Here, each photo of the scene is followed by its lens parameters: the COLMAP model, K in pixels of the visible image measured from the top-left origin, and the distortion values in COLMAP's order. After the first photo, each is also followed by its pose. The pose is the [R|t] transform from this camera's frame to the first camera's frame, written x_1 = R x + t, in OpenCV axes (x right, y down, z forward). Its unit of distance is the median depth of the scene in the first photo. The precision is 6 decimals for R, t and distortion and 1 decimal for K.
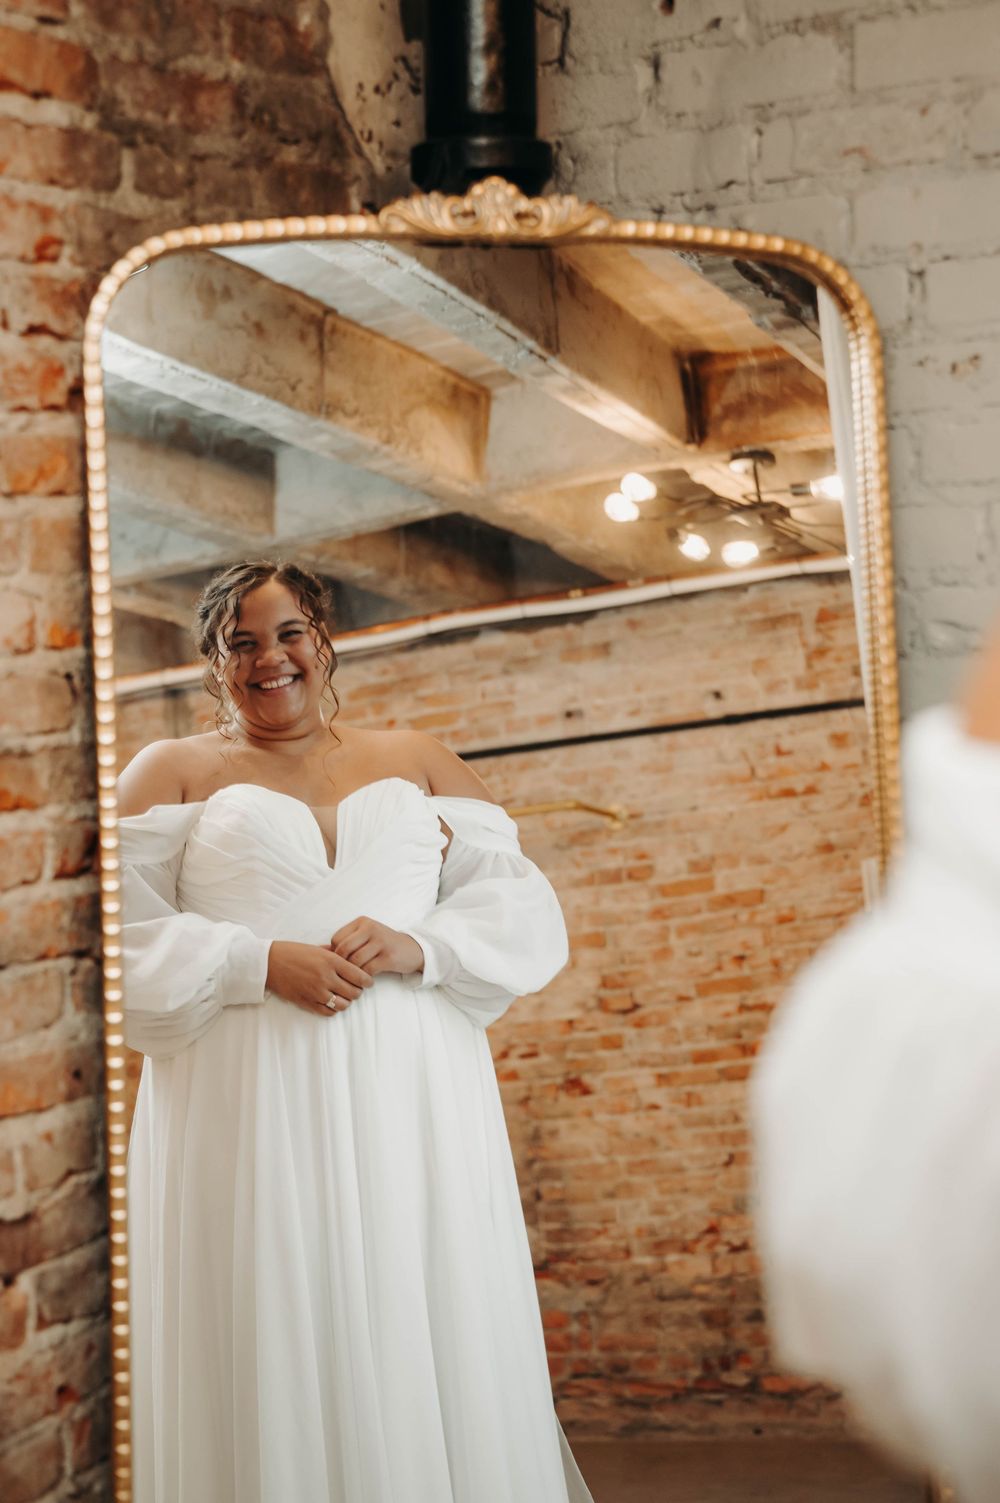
lens RADIAL K [[2480.3, 0, 468.7], [0, 2480.3, 676.1], [0, 0, 1]] dist [0.263799, 0.018811]
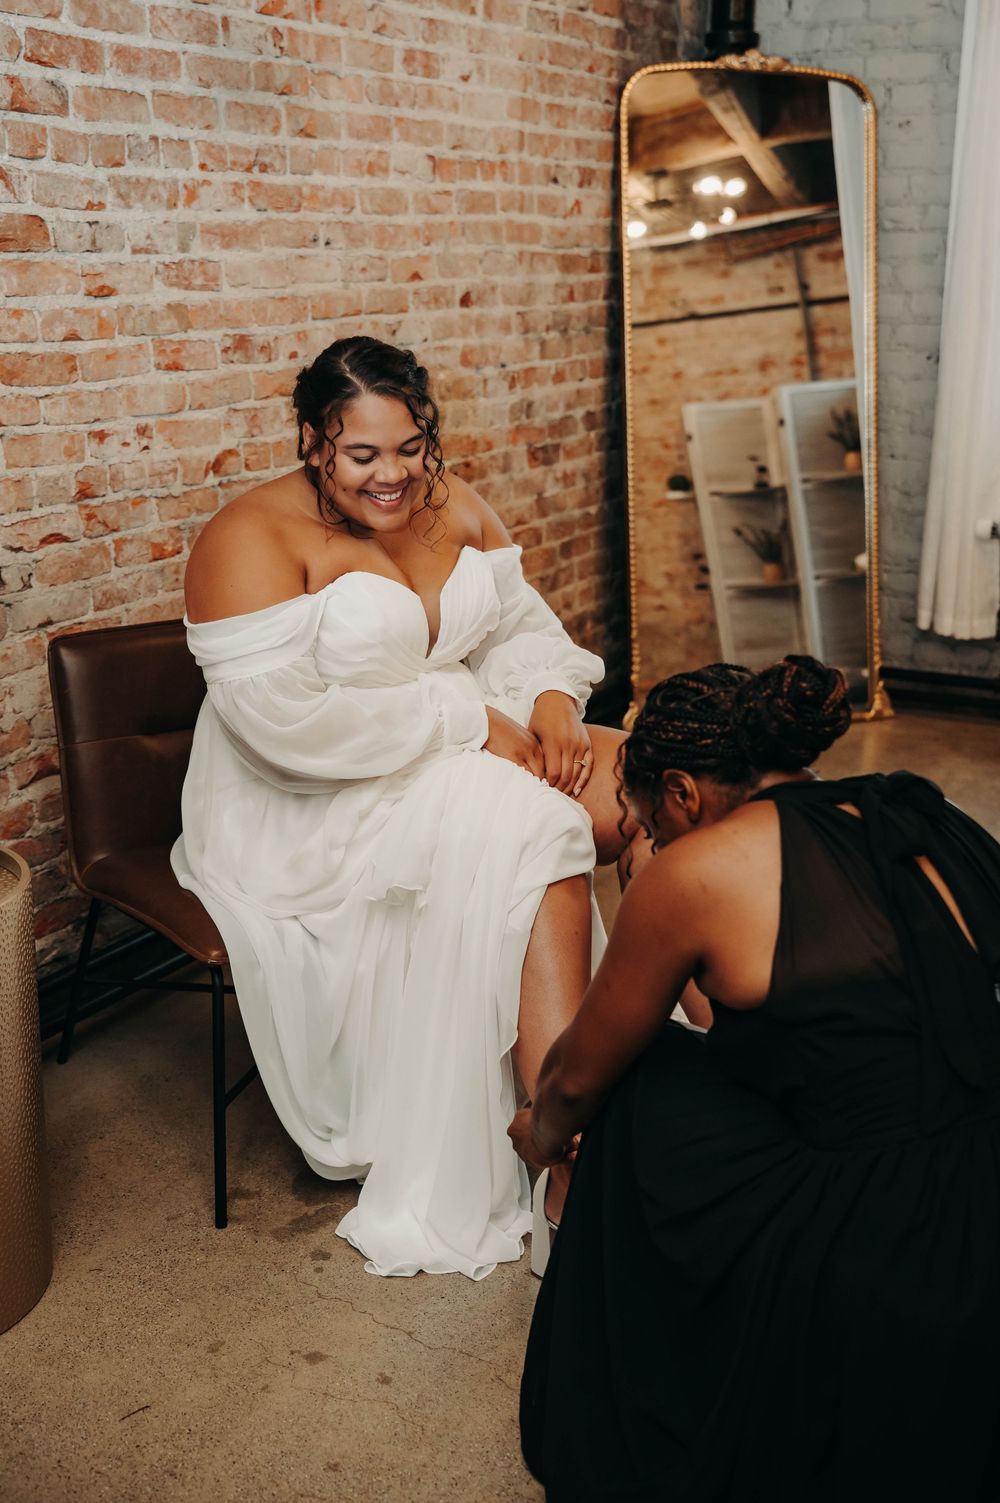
lens RADIAL K [[1745.1, 0, 535.8], [0, 1745.1, 637.8], [0, 0, 1]] dist [-0.009722, 0.435113]
pose [[0.990773, -0.002726, 0.135502, -0.472642], [-0.020297, 0.985537, 0.168239, 0.118765], [-0.134001, -0.169437, 0.976389, -0.945556]]
